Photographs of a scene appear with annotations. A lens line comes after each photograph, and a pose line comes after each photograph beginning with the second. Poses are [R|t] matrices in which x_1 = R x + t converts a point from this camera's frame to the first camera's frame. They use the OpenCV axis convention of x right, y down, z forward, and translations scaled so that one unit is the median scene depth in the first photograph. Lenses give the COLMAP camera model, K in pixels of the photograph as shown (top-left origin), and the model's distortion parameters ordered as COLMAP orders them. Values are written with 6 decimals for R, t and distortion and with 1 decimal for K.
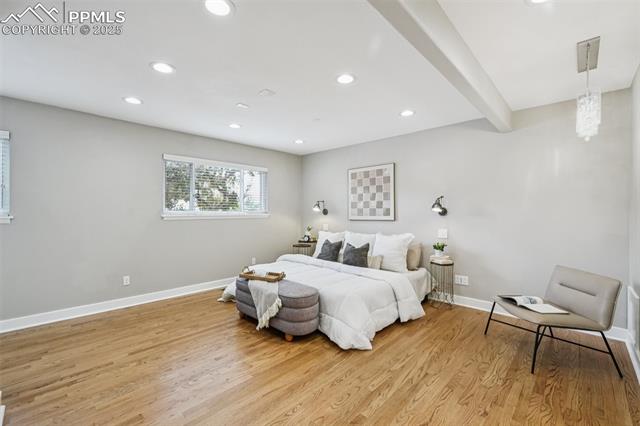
lens RADIAL K [[274.9, 0, 318.9], [0, 274.9, 211.9], [0, 0, 1]] dist [-0.000452, 0.000006]
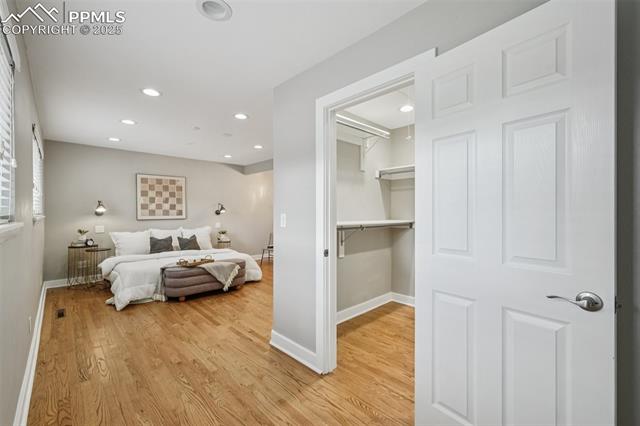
lens RADIAL K [[274.9, 0, 318.9], [0, 274.9, 211.9], [0, 0, 1]] dist [-0.000452, 0.000006]
pose [[0.041536, -0.006168, 0.999118, -1.086740], [-0.006759, 0.999956, 0.006454, -0.016556], [-0.999114, -0.007022, 0.041493, 0.264766]]
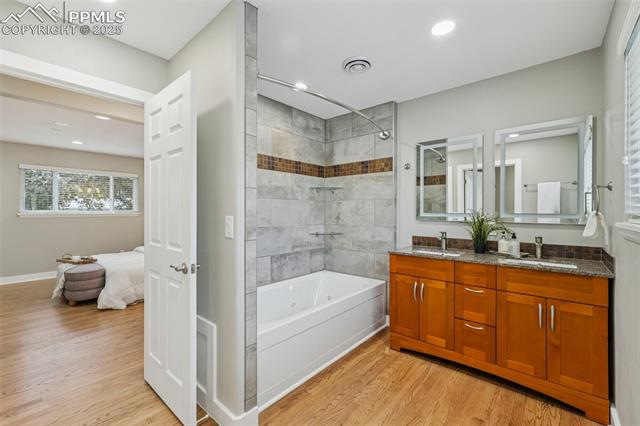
lens RADIAL K [[274.9, 0, 318.9], [0, 274.9, 211.9], [0, 0, 1]] dist [-0.000452, 0.000006]
pose [[0.999104, -0.001919, 0.042283, 0.650054], [0.001409, 0.999926, 0.012107, -0.009866], [-0.042303, -0.012036, 0.999032, -0.258743]]
